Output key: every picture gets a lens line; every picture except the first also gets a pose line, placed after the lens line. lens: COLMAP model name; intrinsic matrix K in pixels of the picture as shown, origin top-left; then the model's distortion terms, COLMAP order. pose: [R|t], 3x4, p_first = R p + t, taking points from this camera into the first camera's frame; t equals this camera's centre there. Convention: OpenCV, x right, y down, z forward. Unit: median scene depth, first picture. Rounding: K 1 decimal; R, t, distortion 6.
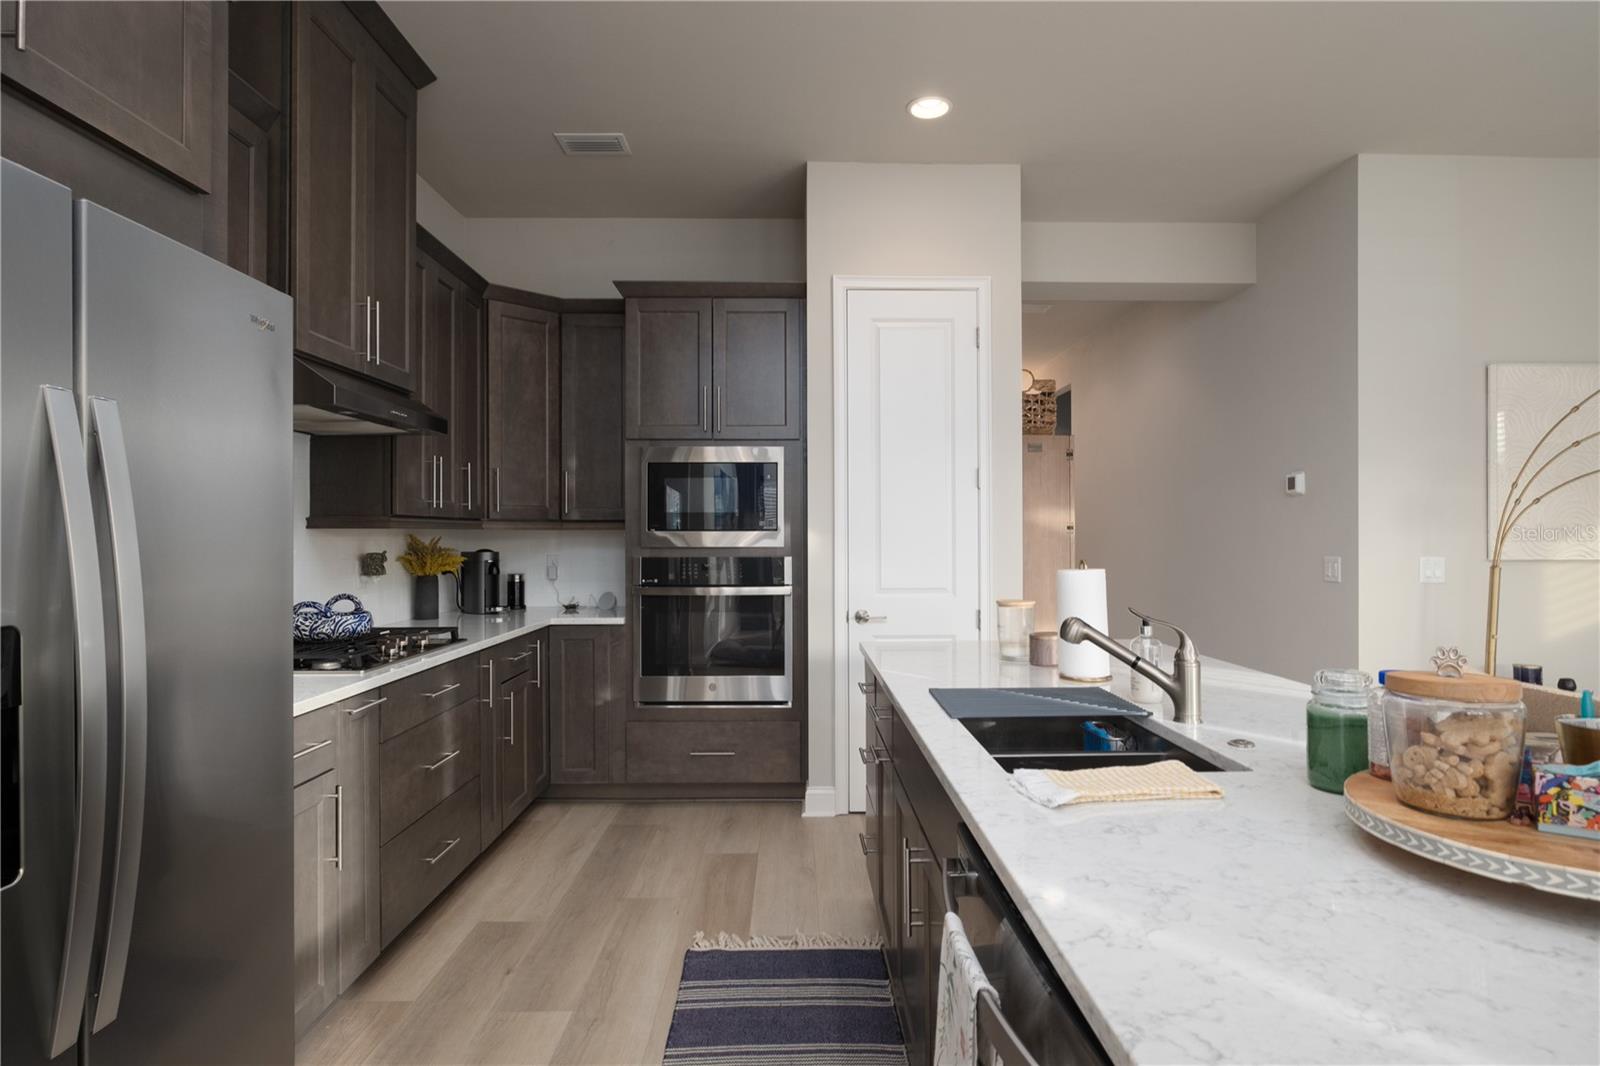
lens RADIAL K [[849.3, 0, 801.5], [0, 849.3, 529.9], [0, 0, 1]] dist [-0.003417, -0.000317]
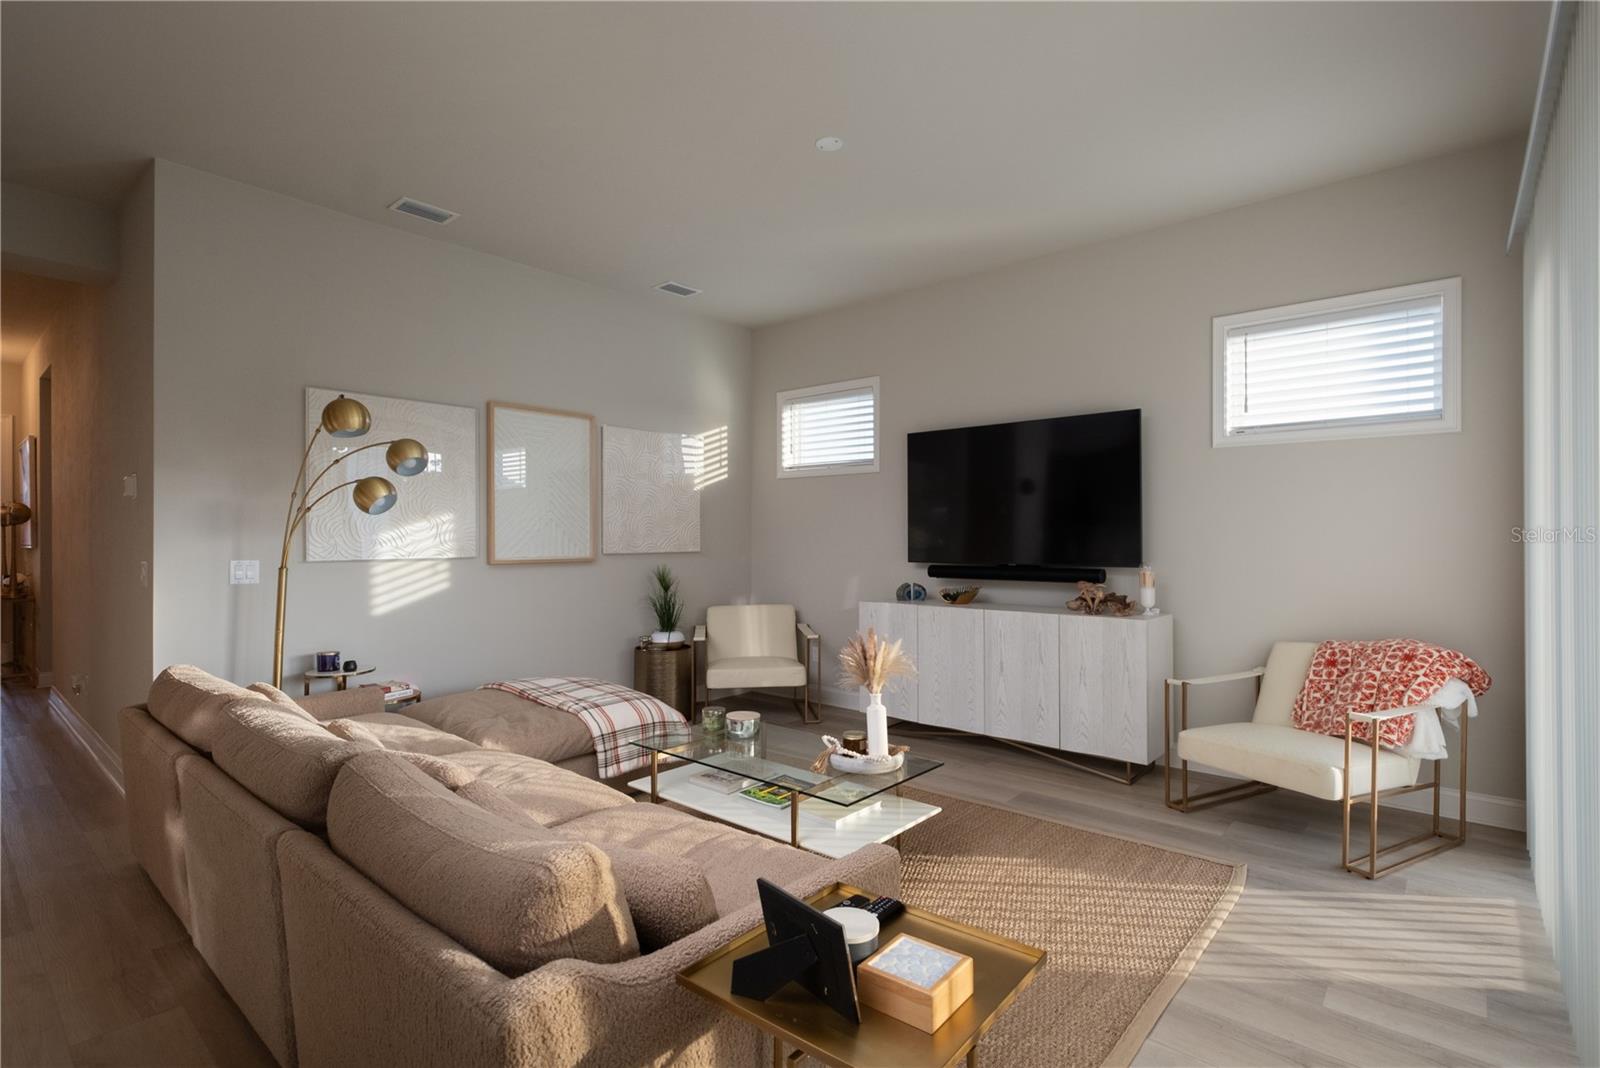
lens RADIAL K [[760.0, 0, 801.6], [0, 760.0, 535.7], [0, 0, 1]] dist [0.004817, -0.001354]
pose [[0.661599, -0.000347, 0.749858, 0.478297], [-0.001003, 0.999999, 0.001348, -0.000894], [-0.749857, -0.001644, 0.661598, -0.158880]]
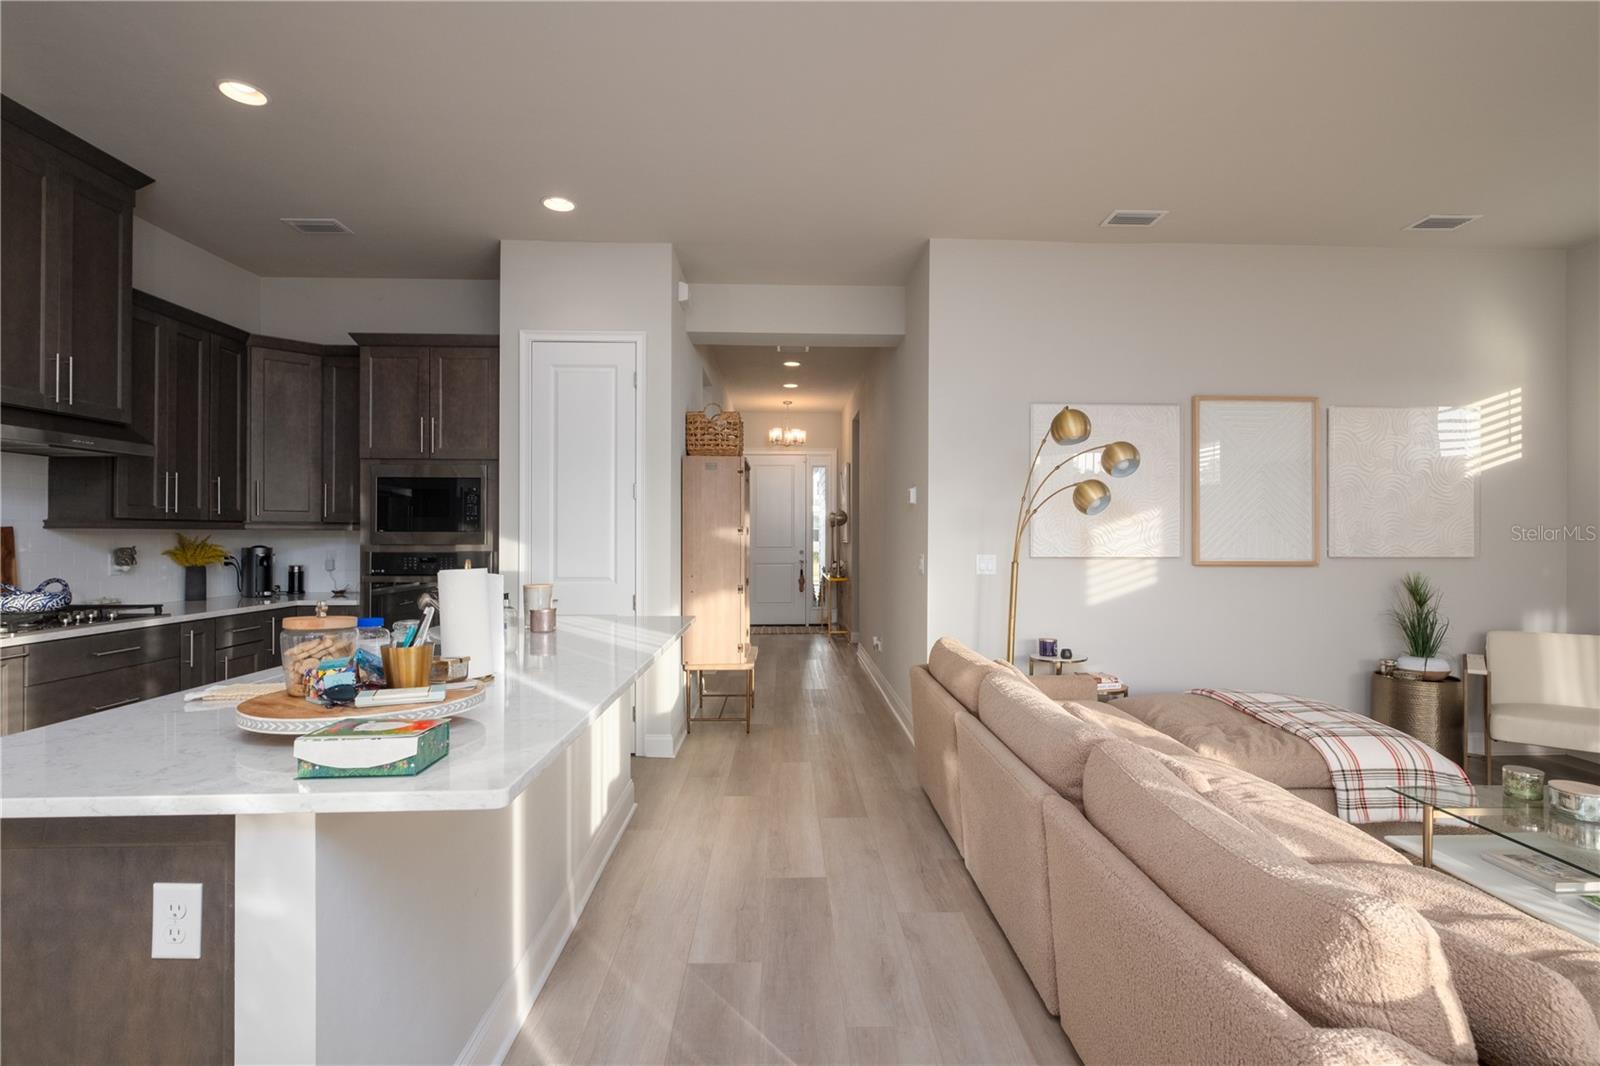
lens RADIAL K [[763.5, 0, 802.6], [0, 763.5, 531.3], [0, 0, 1]] dist [-0.009226, 0.002393]
pose [[0.999834, 0.004532, 0.017638, 0.438485], [-0.004516, 0.999989, -0.000921, -0.000716], [-0.017642, 0.000841, 0.999844, -0.141400]]
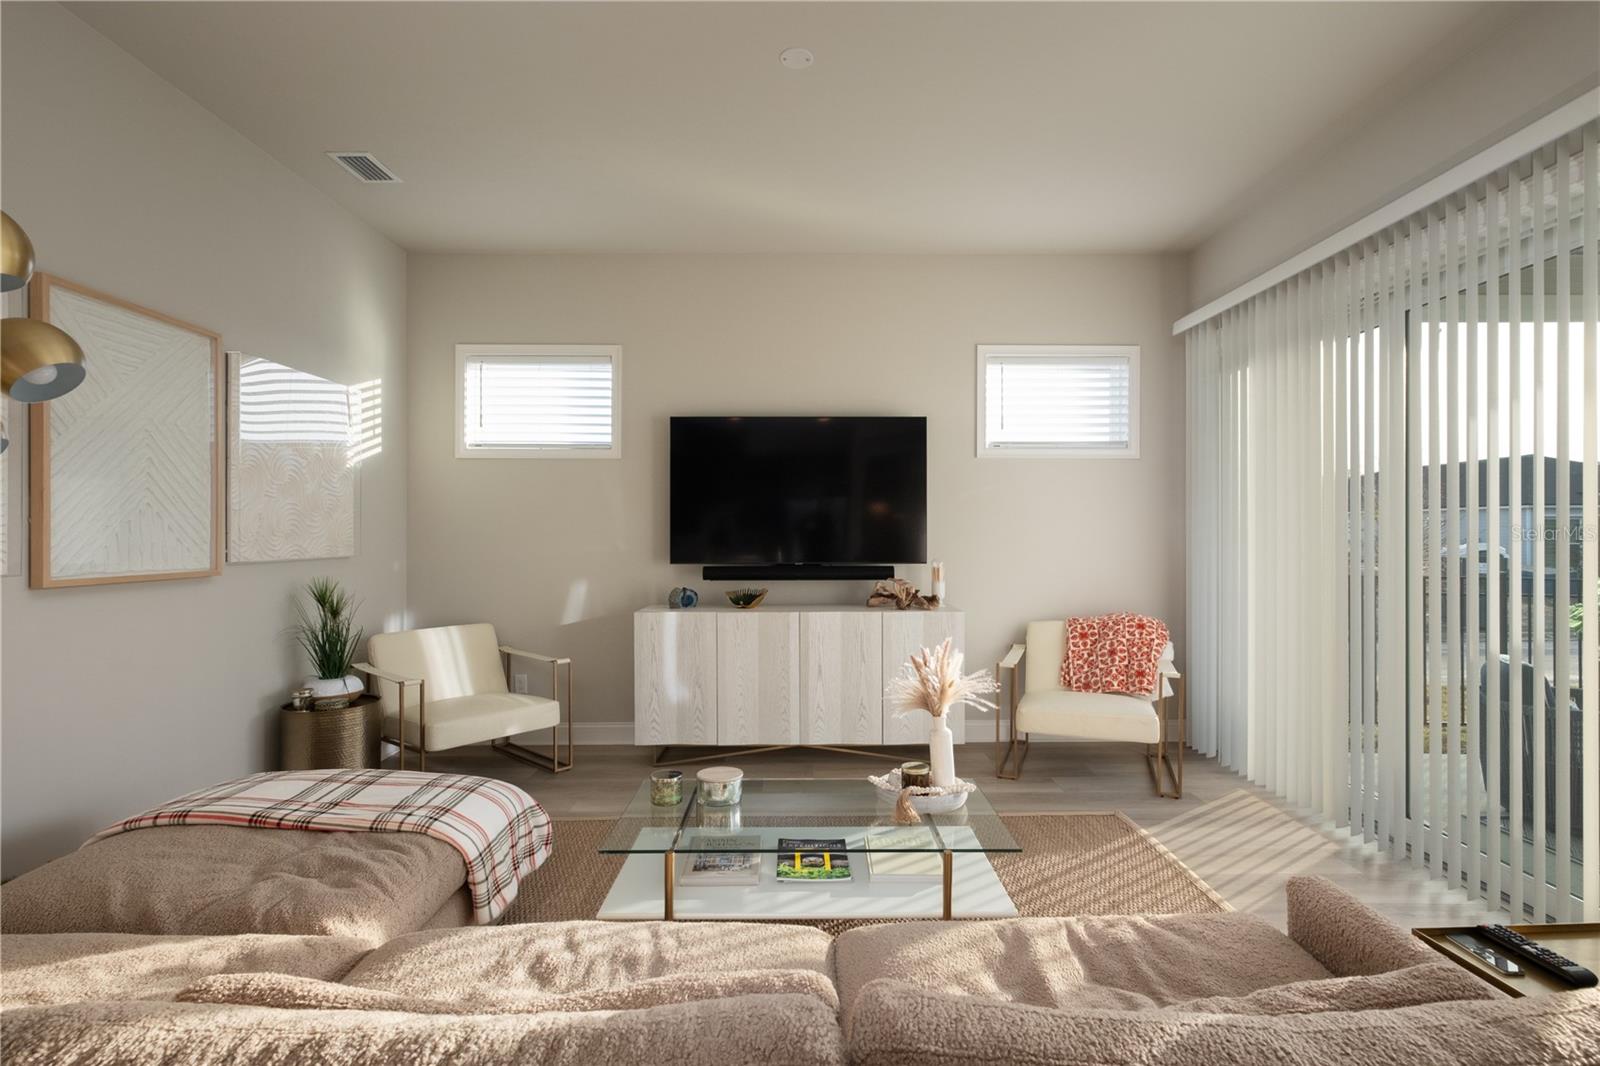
lens RADIAL K [[760.0, 0, 799.5], [0, 760.0, 531.0], [0, 0, 1]] dist [0.004817, -0.001354]
pose [[0.002510, 0.004332, 0.999987, 0.436942], [-0.002665, 0.999987, -0.004325, 0.000984], [-0.999993, -0.002654, 0.002521, 0.380231]]
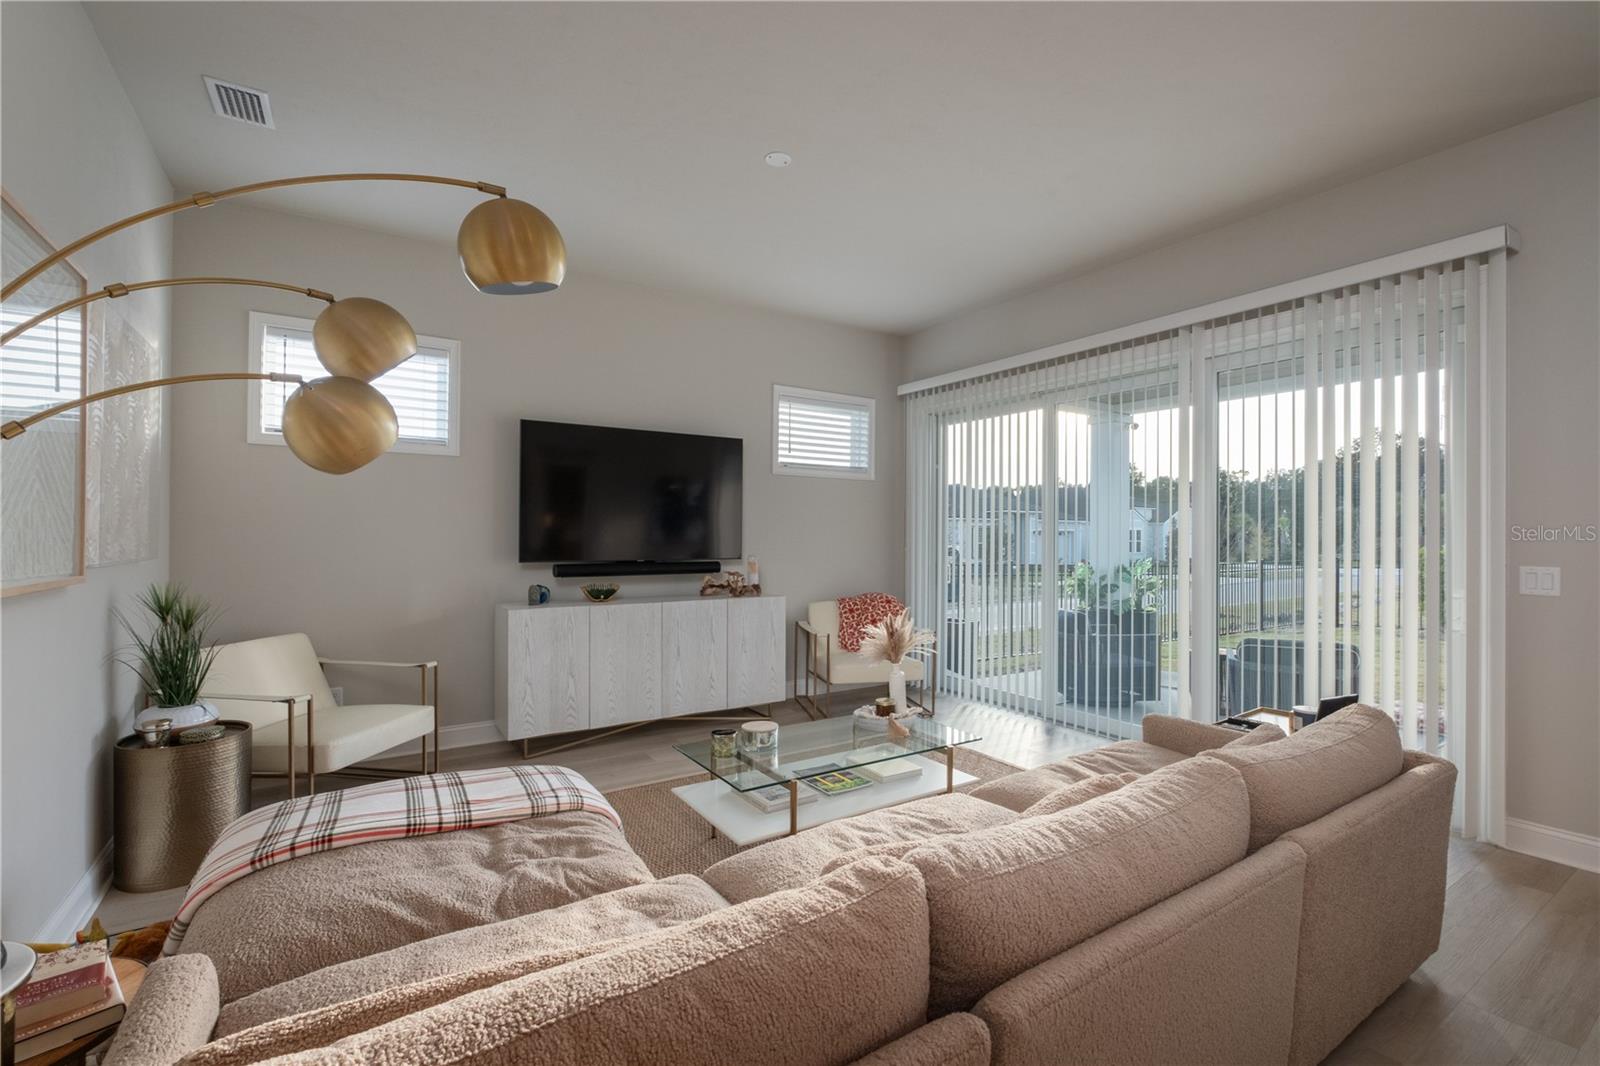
lens RADIAL K [[699.4, 0, 797.9], [0, 699.4, 540.8], [0, 0, 1]] dist [-0.001864, -0.000629]
pose [[-0.535178, -0.004774, 0.844726, 0.440511], [-0.005317, 0.999983, 0.002282, 0.007536], [-0.844723, -0.003270, -0.535194, 0.798589]]
